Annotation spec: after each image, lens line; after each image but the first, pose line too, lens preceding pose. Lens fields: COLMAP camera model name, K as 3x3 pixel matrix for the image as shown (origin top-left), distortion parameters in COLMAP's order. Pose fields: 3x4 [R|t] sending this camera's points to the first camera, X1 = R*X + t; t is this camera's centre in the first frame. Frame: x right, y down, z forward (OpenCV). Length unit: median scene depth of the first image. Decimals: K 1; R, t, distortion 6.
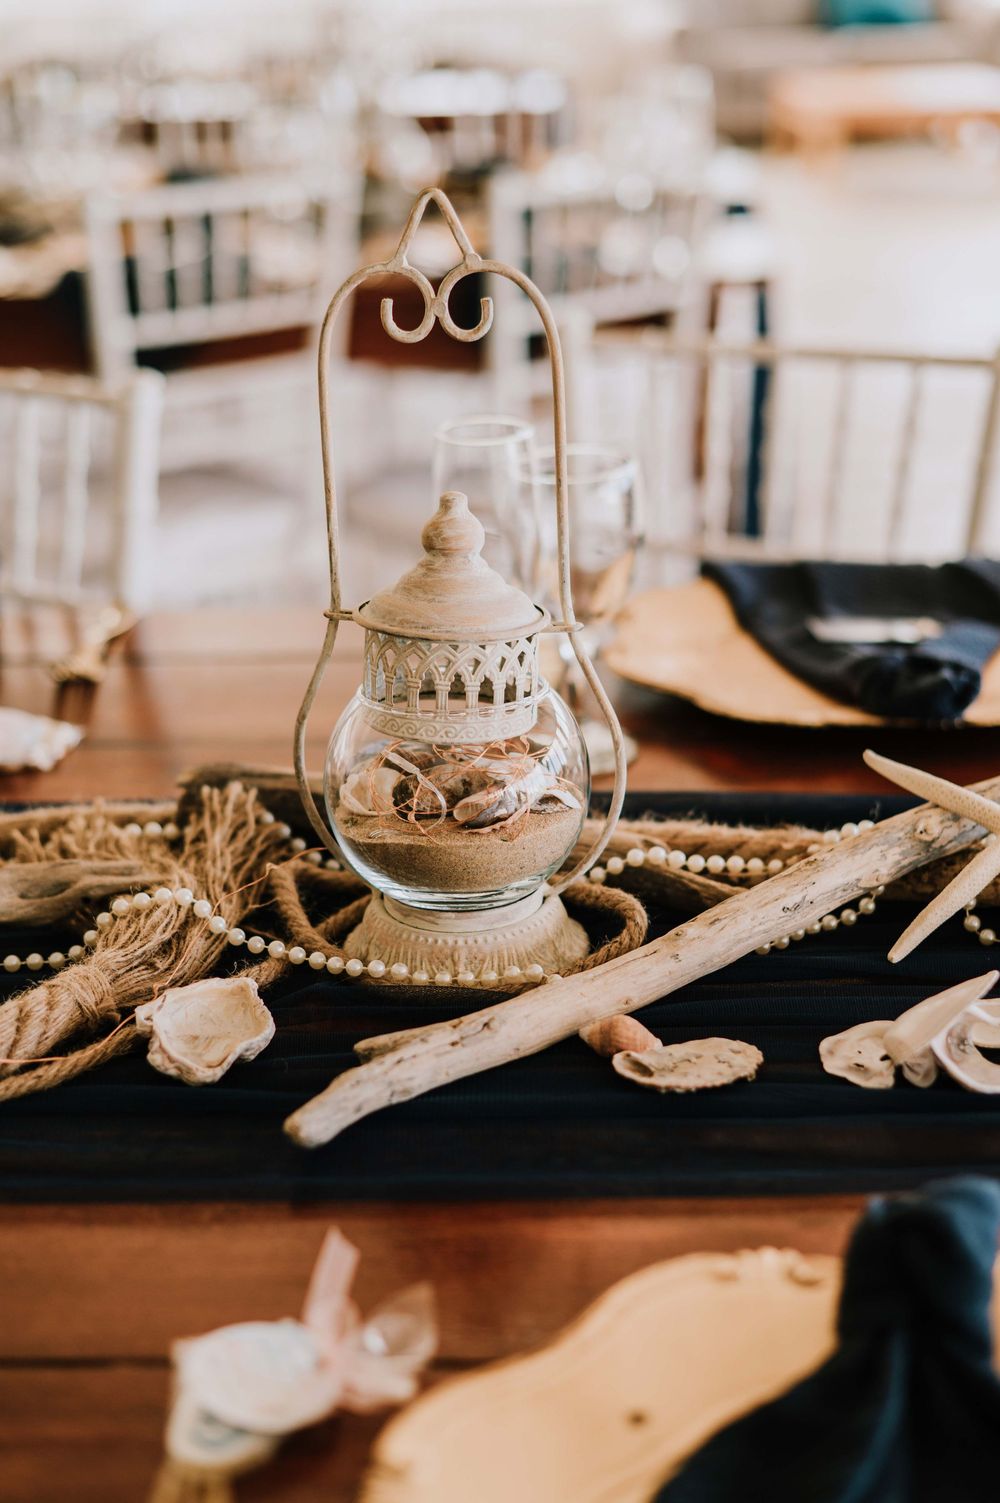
lens RADIAL K [[2165.0, 0, 500.0], [0, 2165.0, 751.5], [0, 0, 1]] dist [-0.007916, -0.011768]
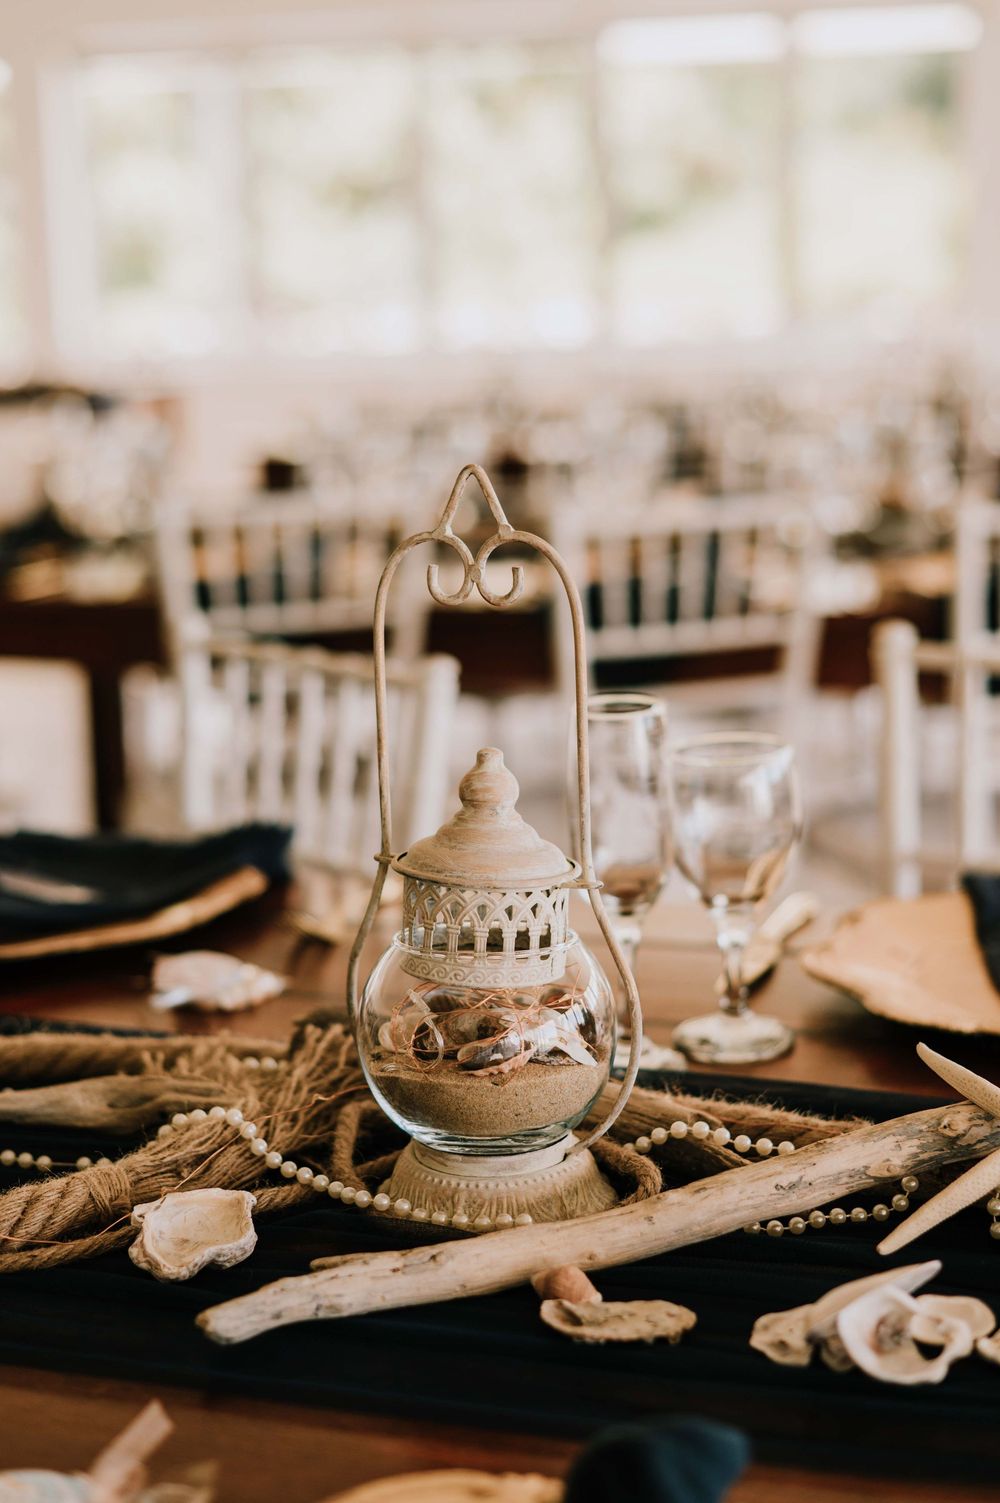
lens RADIAL K [[2275.7, 0, 500.0], [0, 2275.7, 751.5], [0, 0, 1]] dist [-0.018676, -0.061981]
pose [[0.958021, 0.057470, -0.280880, 0.290990], [-0.100937, 0.984588, -0.142823, 0.038692], [0.268343, 0.165178, 0.949056, -0.045360]]
